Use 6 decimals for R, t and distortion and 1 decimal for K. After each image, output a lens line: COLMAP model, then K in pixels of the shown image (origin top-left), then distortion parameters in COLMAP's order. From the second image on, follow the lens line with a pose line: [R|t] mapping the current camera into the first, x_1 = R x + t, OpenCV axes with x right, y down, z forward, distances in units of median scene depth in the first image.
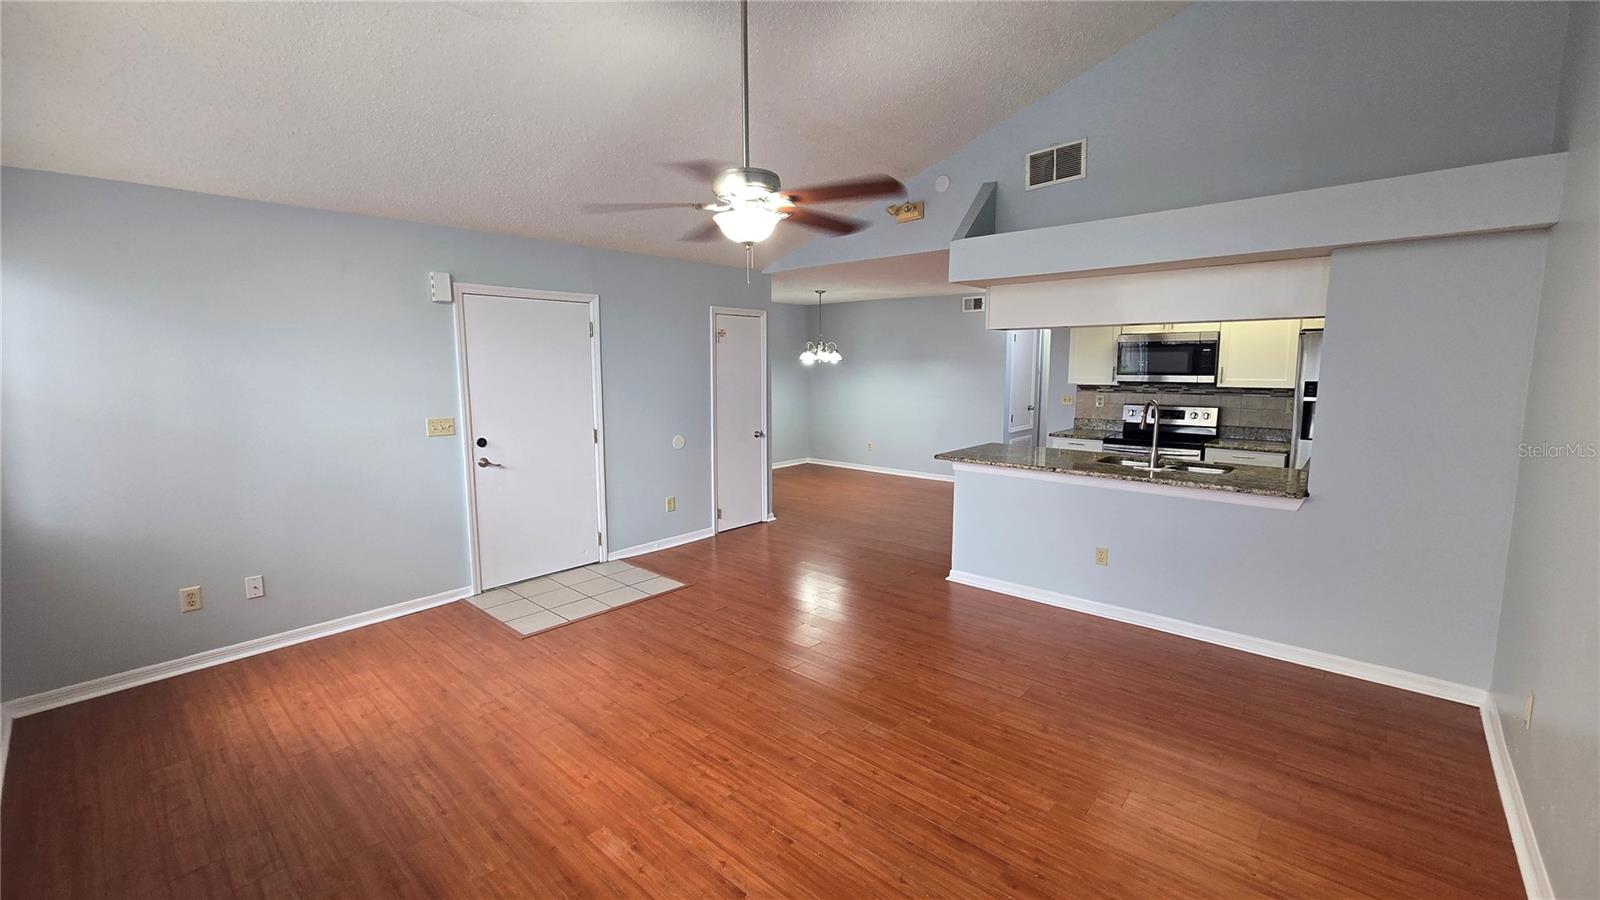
lens RADIAL K [[652.5, 0, 807.1], [0, 652.5, 433.7], [0, 0, 1]] dist [0.001854, 0.000519]
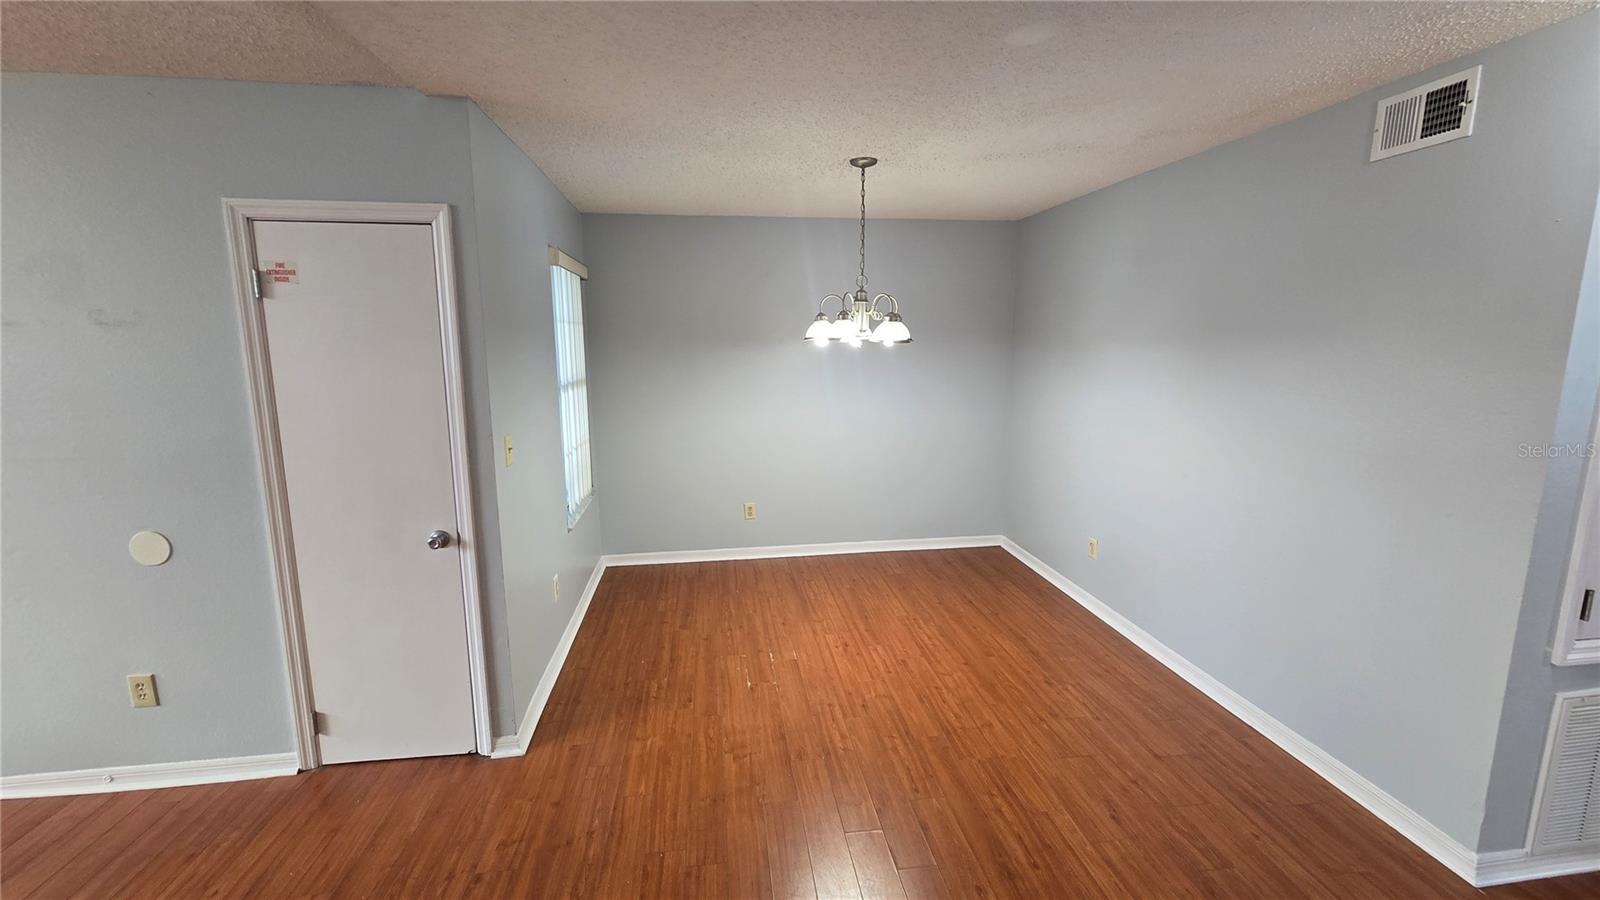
lens RADIAL K [[652.5, 0, 813.4], [0, 652.5, 438.2], [0, 0, 1]] dist [0.001854, 0.000519]
pose [[0.756094, 0.099181, -0.646904, 0.471893], [-0.068659, 0.995017, 0.072305, -0.143357], [0.650852, -0.010253, 0.759136, 1.219227]]
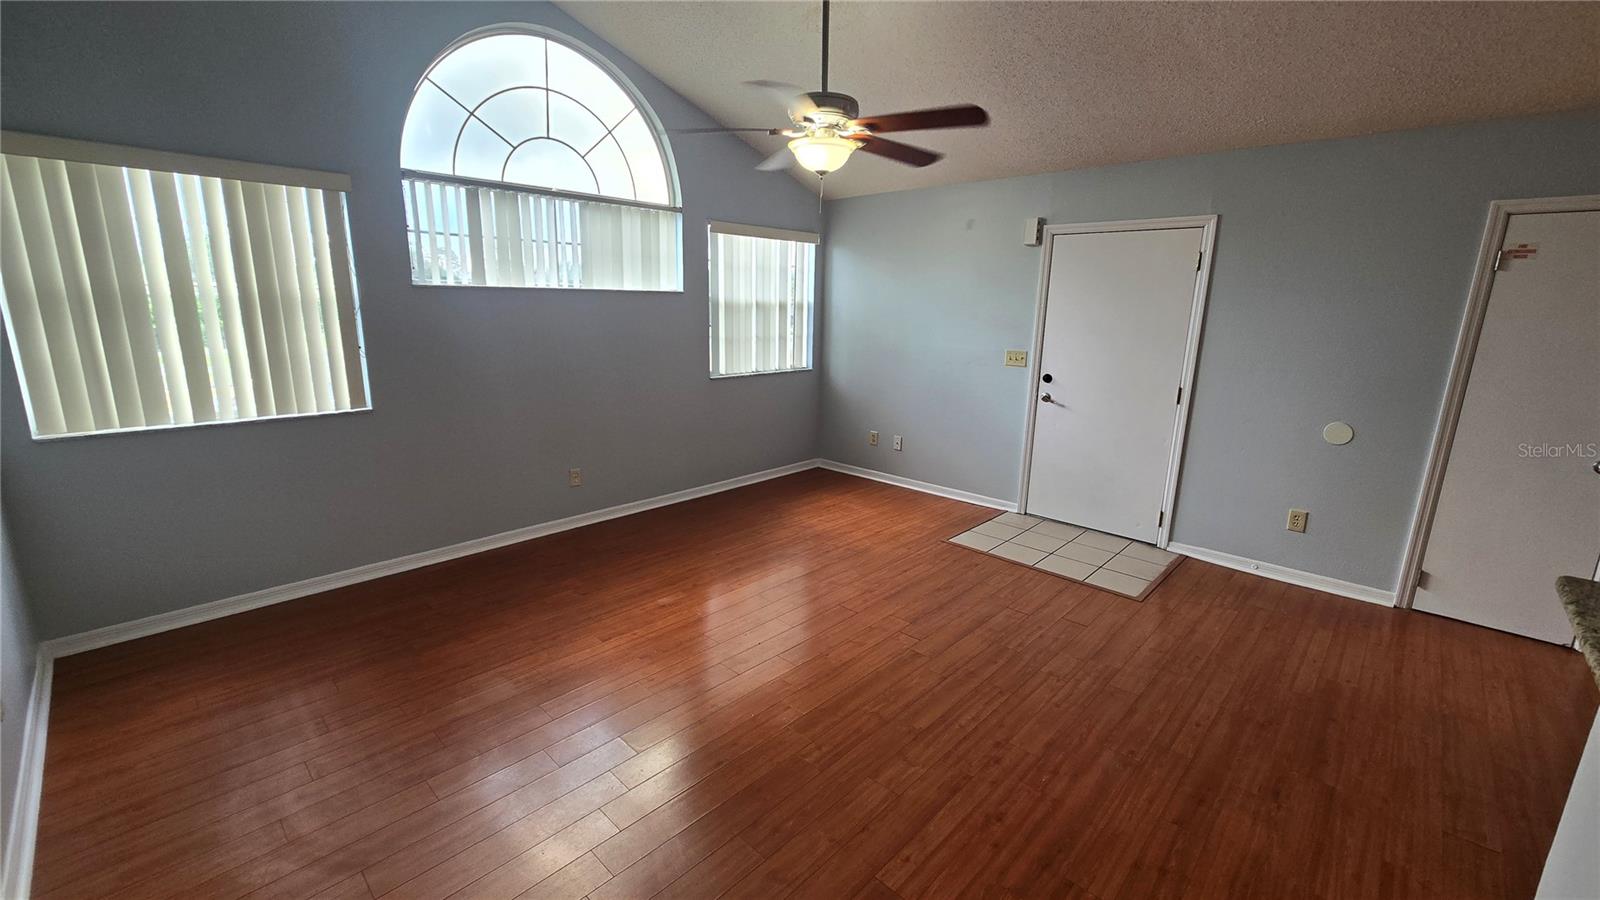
lens RADIAL K [[652.5, 0, 792.0], [0, 652.5, 442.4], [0, 0, 1]] dist [0.001854, 0.000519]
pose [[-0.035024, 0.217995, -0.975321, 0.566766], [-0.125175, 0.967278, 0.220692, -0.067609], [0.991516, 0.129815, -0.006590, 0.605952]]
